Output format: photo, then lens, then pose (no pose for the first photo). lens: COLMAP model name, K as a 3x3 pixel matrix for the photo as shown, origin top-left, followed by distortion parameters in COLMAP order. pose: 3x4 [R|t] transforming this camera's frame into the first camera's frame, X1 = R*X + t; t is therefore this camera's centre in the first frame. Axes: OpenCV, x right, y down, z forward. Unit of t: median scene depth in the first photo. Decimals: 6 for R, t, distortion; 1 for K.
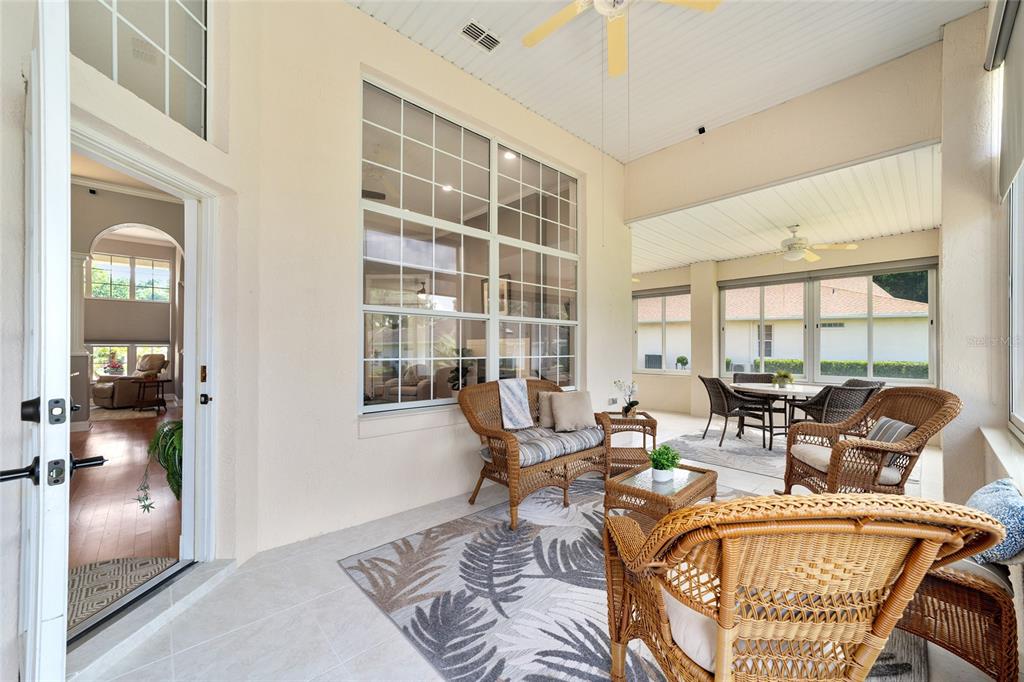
lens RADIAL K [[392.7, 0, 507.5], [0, 392.7, 344.3], [0, 0, 1]] dist [-0.003653, 0.002014]
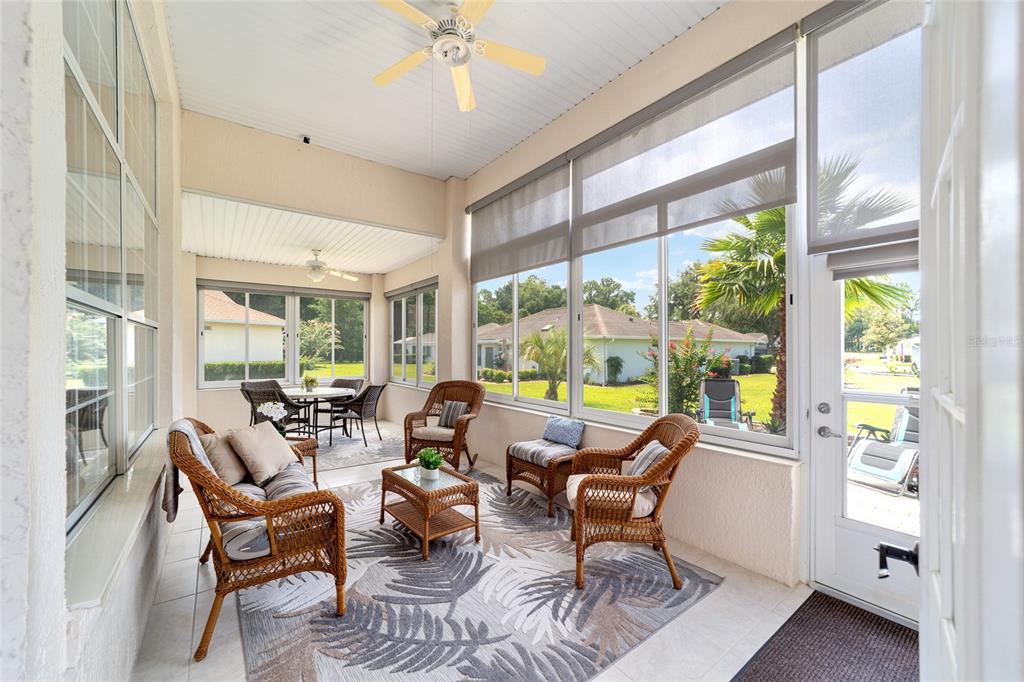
lens RADIAL K [[392.7, 0, 509.4], [0, 392.7, 347.4], [0, 0, 1]] dist [-0.003653, 0.002014]
pose [[0.110348, 0.003301, 0.993887, -0.793486], [-0.011972, 0.999926, -0.001992, -0.045623], [-0.993821, -0.011678, 0.110380, 0.689338]]
